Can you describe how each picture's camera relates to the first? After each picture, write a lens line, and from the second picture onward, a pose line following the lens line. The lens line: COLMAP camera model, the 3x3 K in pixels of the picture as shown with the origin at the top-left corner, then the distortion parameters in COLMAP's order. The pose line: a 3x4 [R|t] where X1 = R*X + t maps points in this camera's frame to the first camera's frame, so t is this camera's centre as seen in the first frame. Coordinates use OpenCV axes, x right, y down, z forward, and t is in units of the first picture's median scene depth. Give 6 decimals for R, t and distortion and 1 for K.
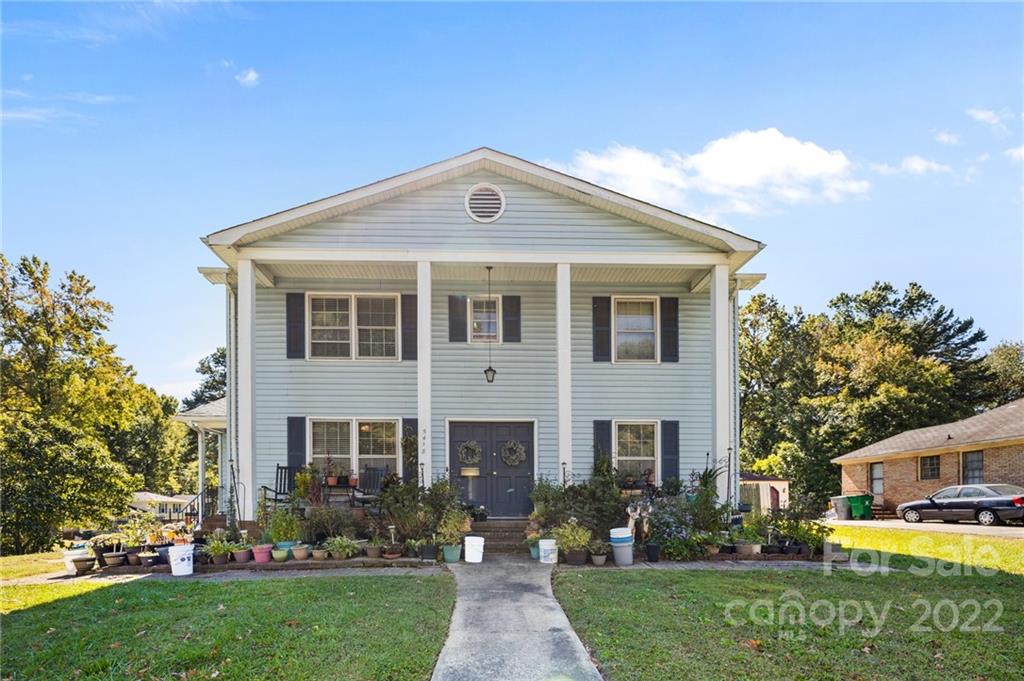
lens RADIAL K [[475.0, 0, 509.9], [0, 475.0, 385.7], [0, 0, 1]] dist [0.000959, -0.000049]
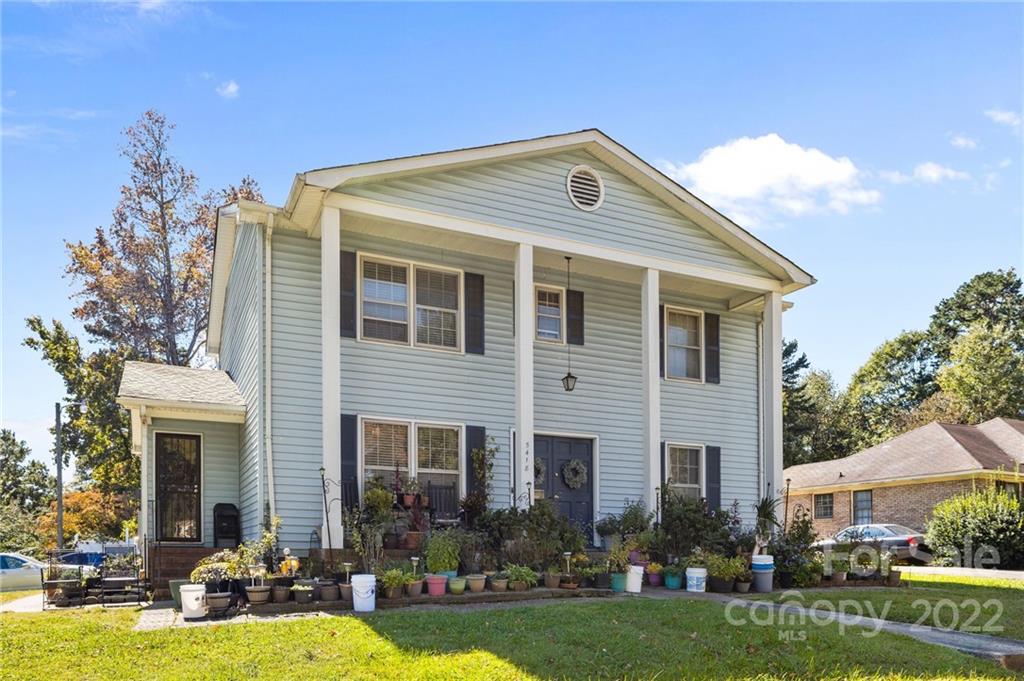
lens RADIAL K [[685.9, 0, 512.0], [0, 685.9, 340.5], [0, 0, 1]] dist [0.004529, 0.002270]
pose [[0.921796, 0.115138, 0.370182, -0.588077], [-0.095782, 0.992915, -0.070320, -0.000392], [-0.375656, 0.029364, 0.926294, -0.117077]]
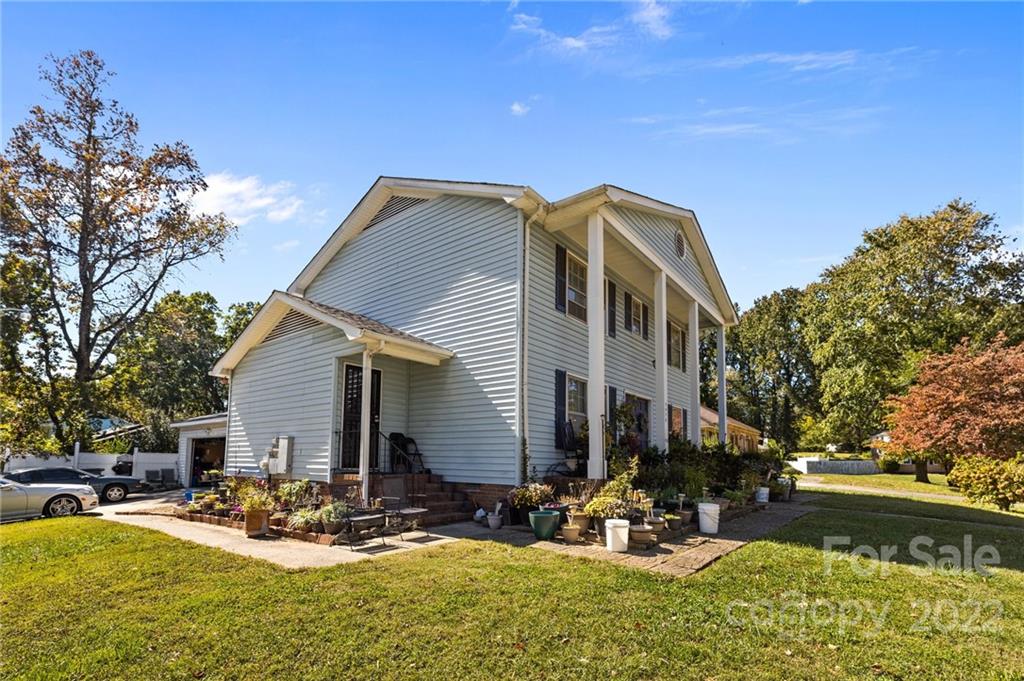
lens RADIAL K [[427.9, 0, 511.0], [0, 427.9, 314.6], [0, 0, 1]] dist [-0.000940, -0.000168]
pose [[0.608390, 0.265933, 0.747757, -1.172699], [-0.203717, 0.962949, -0.176716, 0.130720], [-0.767047, -0.044818, 0.640024, 0.515289]]
